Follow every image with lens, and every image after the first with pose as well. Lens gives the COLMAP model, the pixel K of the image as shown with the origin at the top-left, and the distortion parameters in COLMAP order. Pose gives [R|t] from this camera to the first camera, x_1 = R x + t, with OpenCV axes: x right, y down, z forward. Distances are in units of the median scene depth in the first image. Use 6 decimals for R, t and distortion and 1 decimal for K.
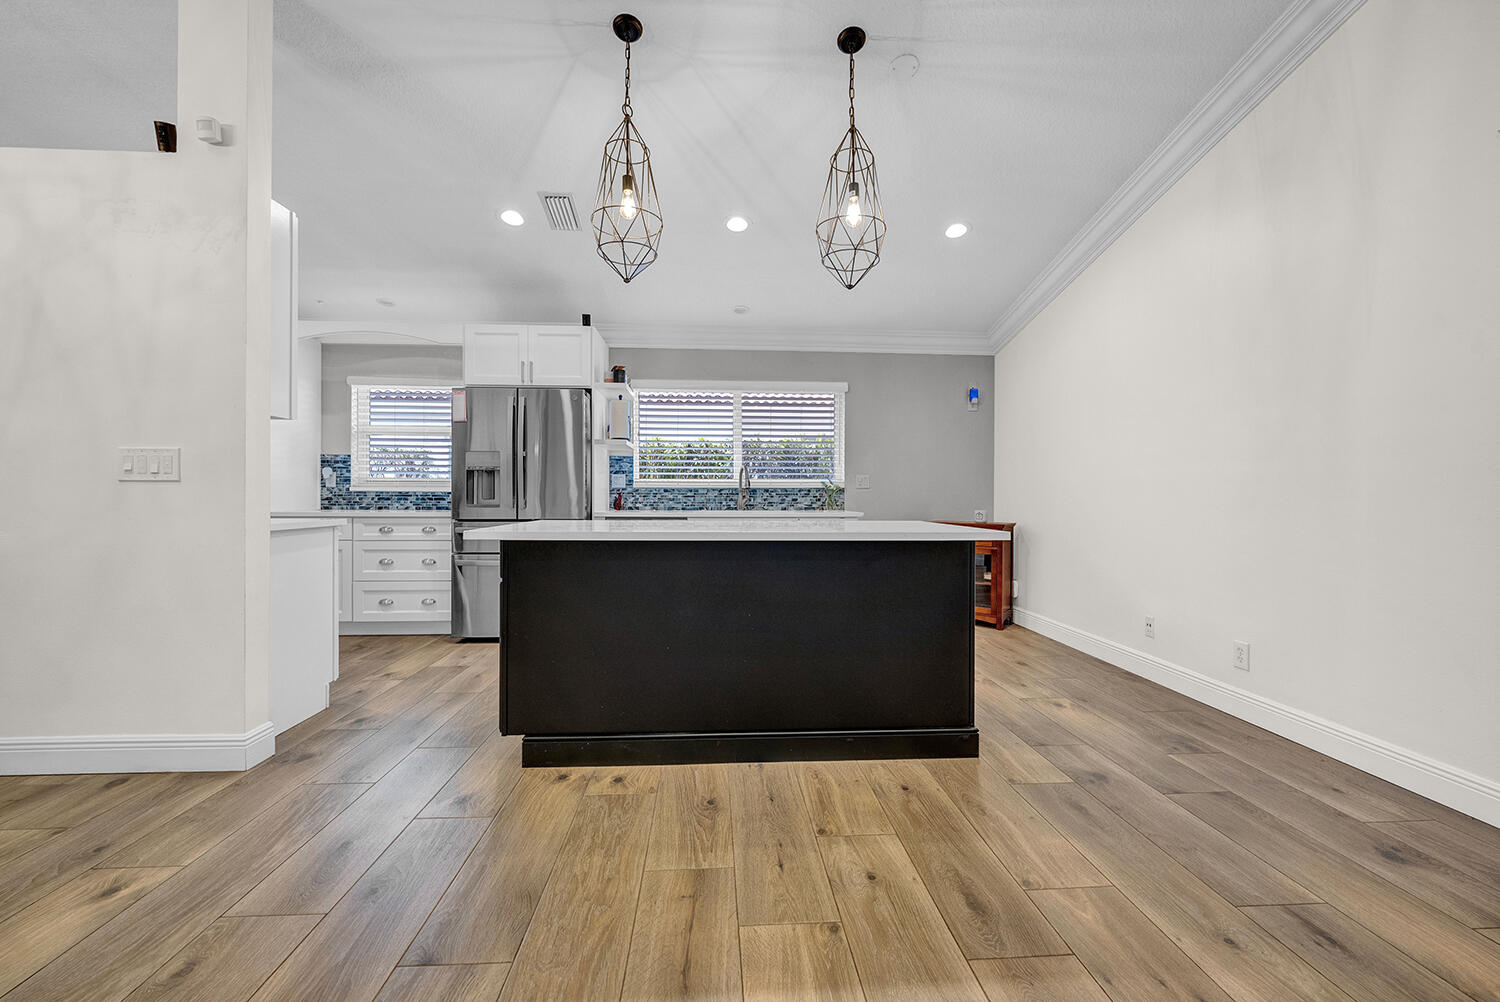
lens RADIAL K [[608.9, 0, 757.9], [0, 608.9, 496.8], [0, 0, 1]] dist [-0.003097, -0.000936]
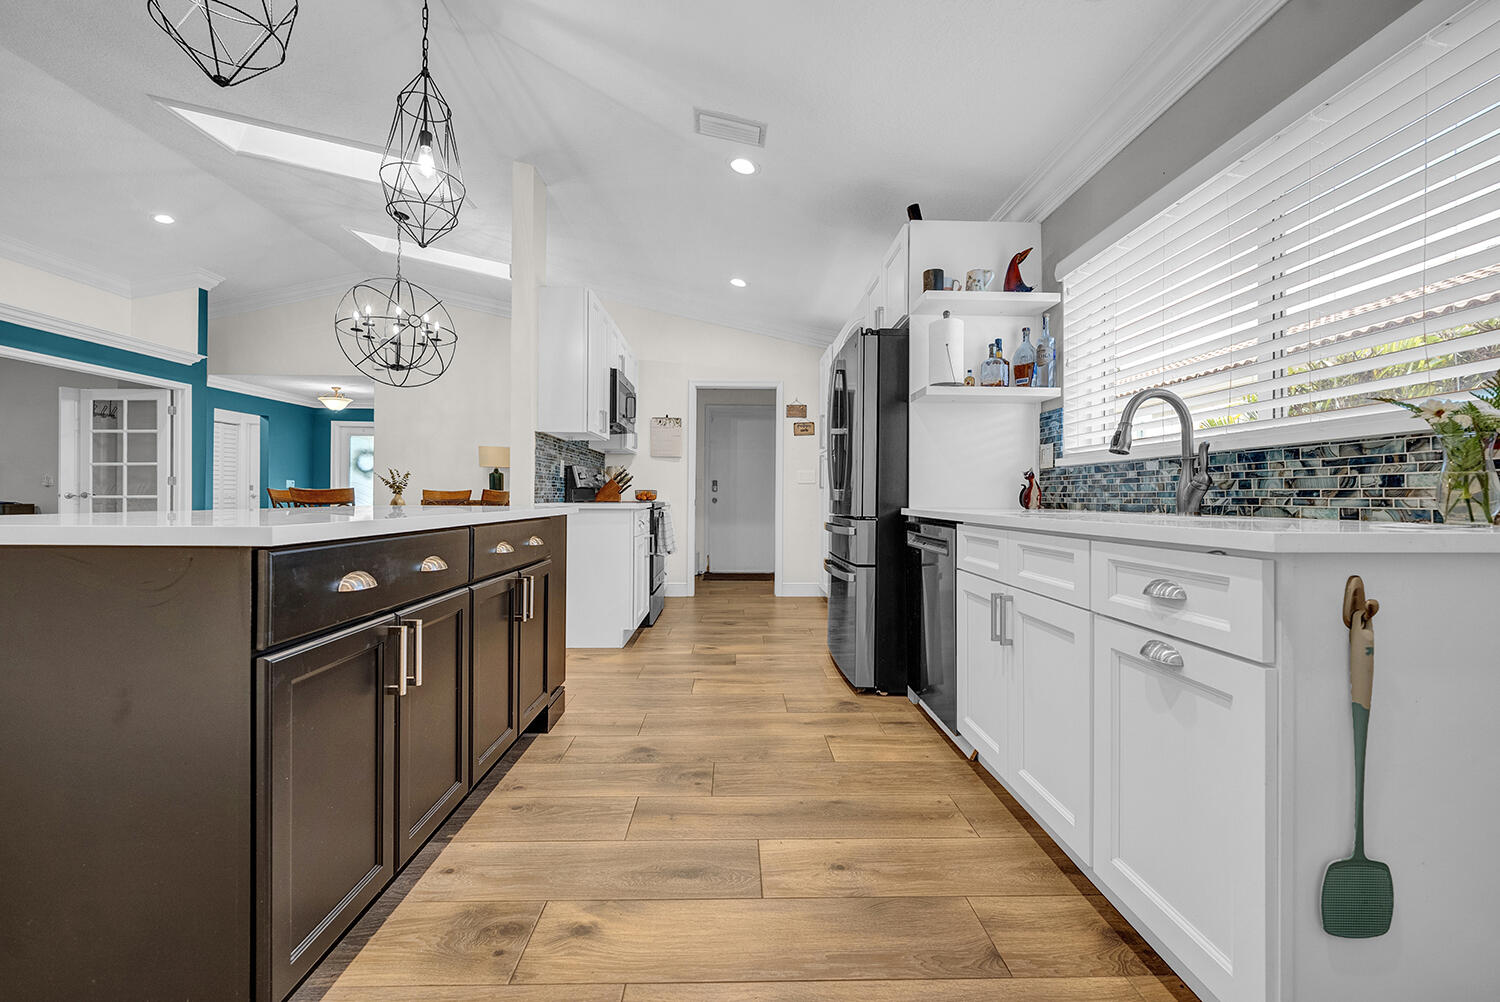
lens RADIAL K [[608.9, 0, 758.9], [0, 608.9, 494.3], [0, 0, 1]] dist [-0.003097, -0.000936]
pose [[-0.019179, -0.008771, -0.999778, 0.339814], [-0.012693, 0.999883, -0.008528, 0.017304], [0.999735, 0.012526, -0.019288, 0.773970]]
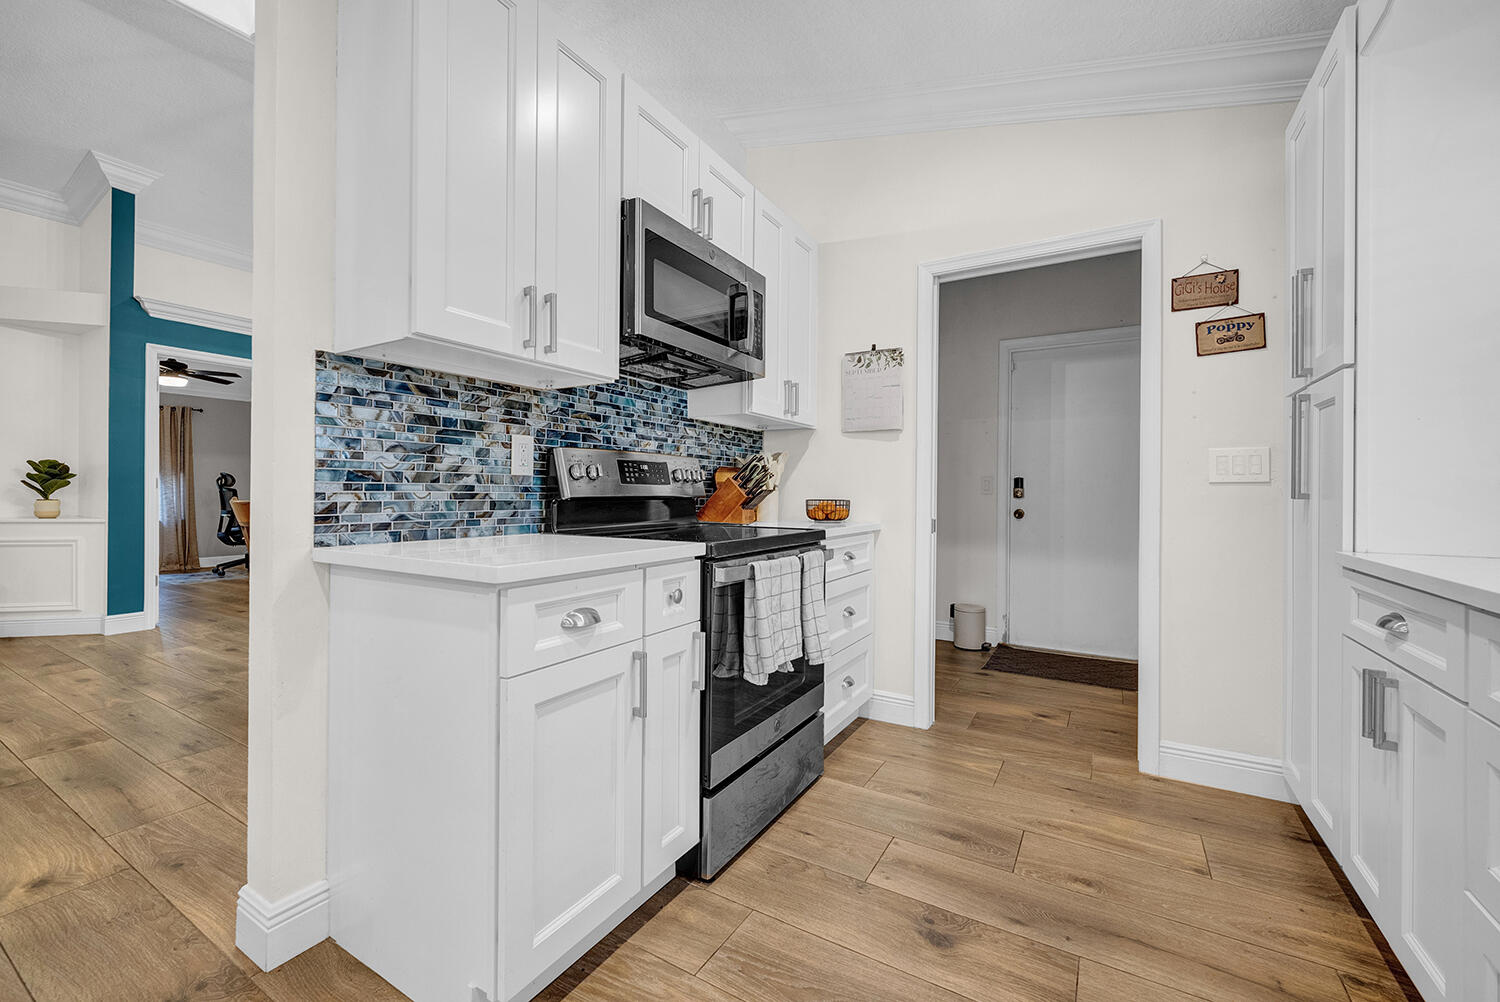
lens RADIAL K [[608.9, 0, 747.9], [0, 608.9, 495.7], [0, 0, 1]] dist [-0.003097, -0.000936]
pose [[-0.562566, -0.005385, -0.826735, -0.291843], [-0.015012, 0.999880, 0.003702, -0.002295], [0.826616, 0.014494, -0.562580, 0.798665]]
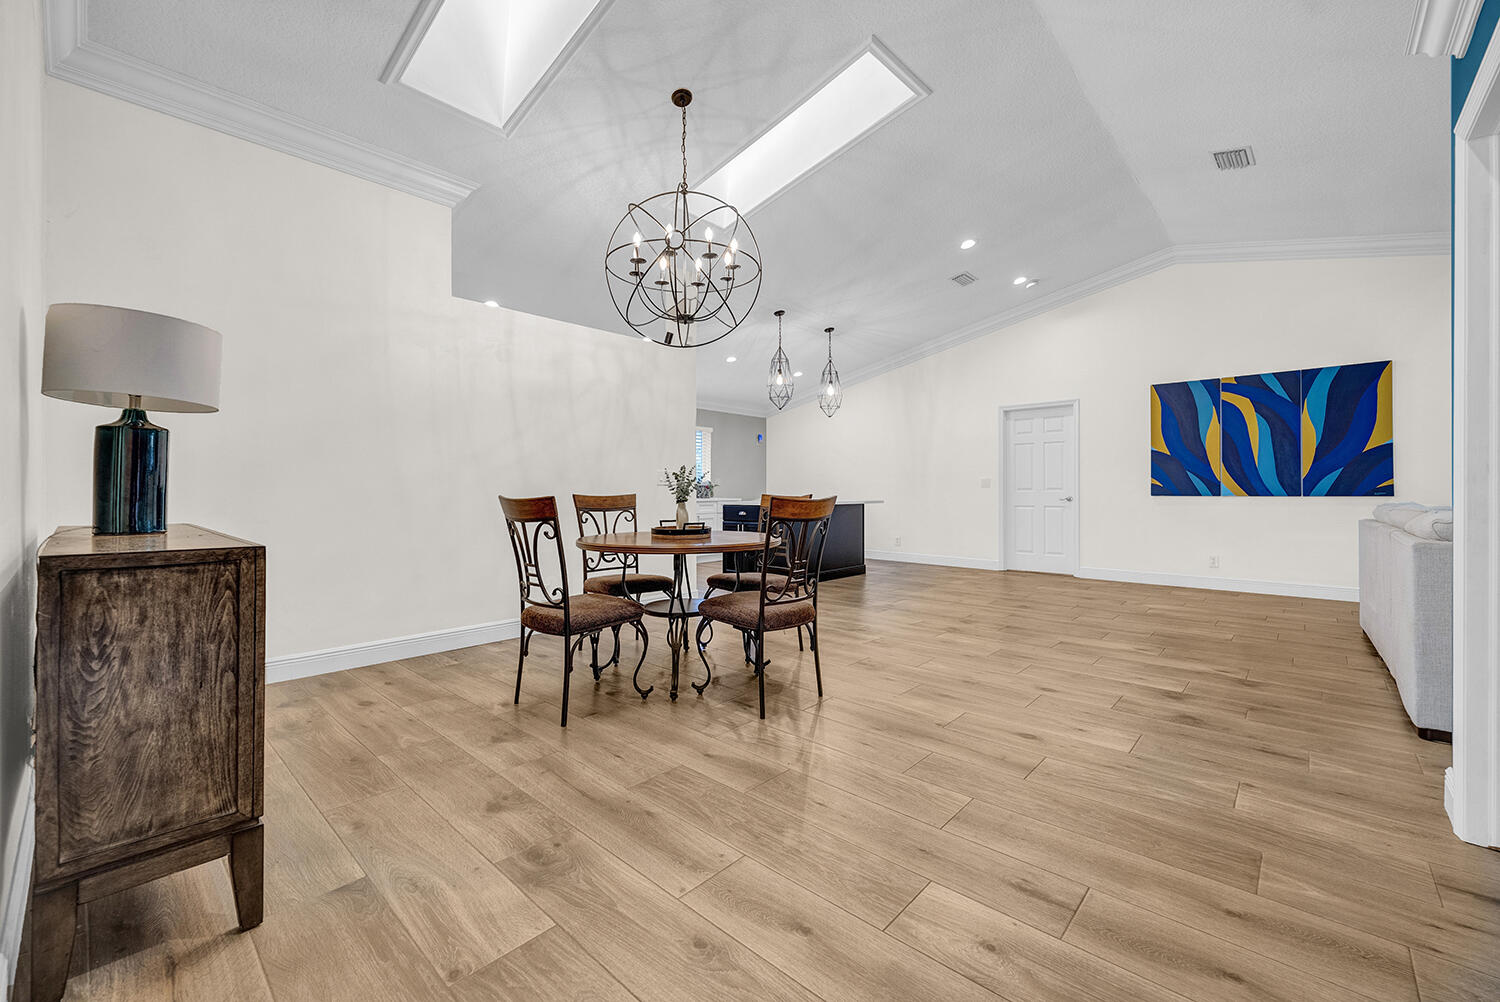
lens RADIAL K [[608.9, 0, 762.0], [0, 608.9, 487.5], [0, 0, 1]] dist [-0.003097, -0.000936]
pose [[0.712633, -0.003117, 0.701530, -1.108660], [0.003640, 0.999993, 0.000746, -0.010226], [-0.701527, 0.002022, 0.712640, -0.430845]]
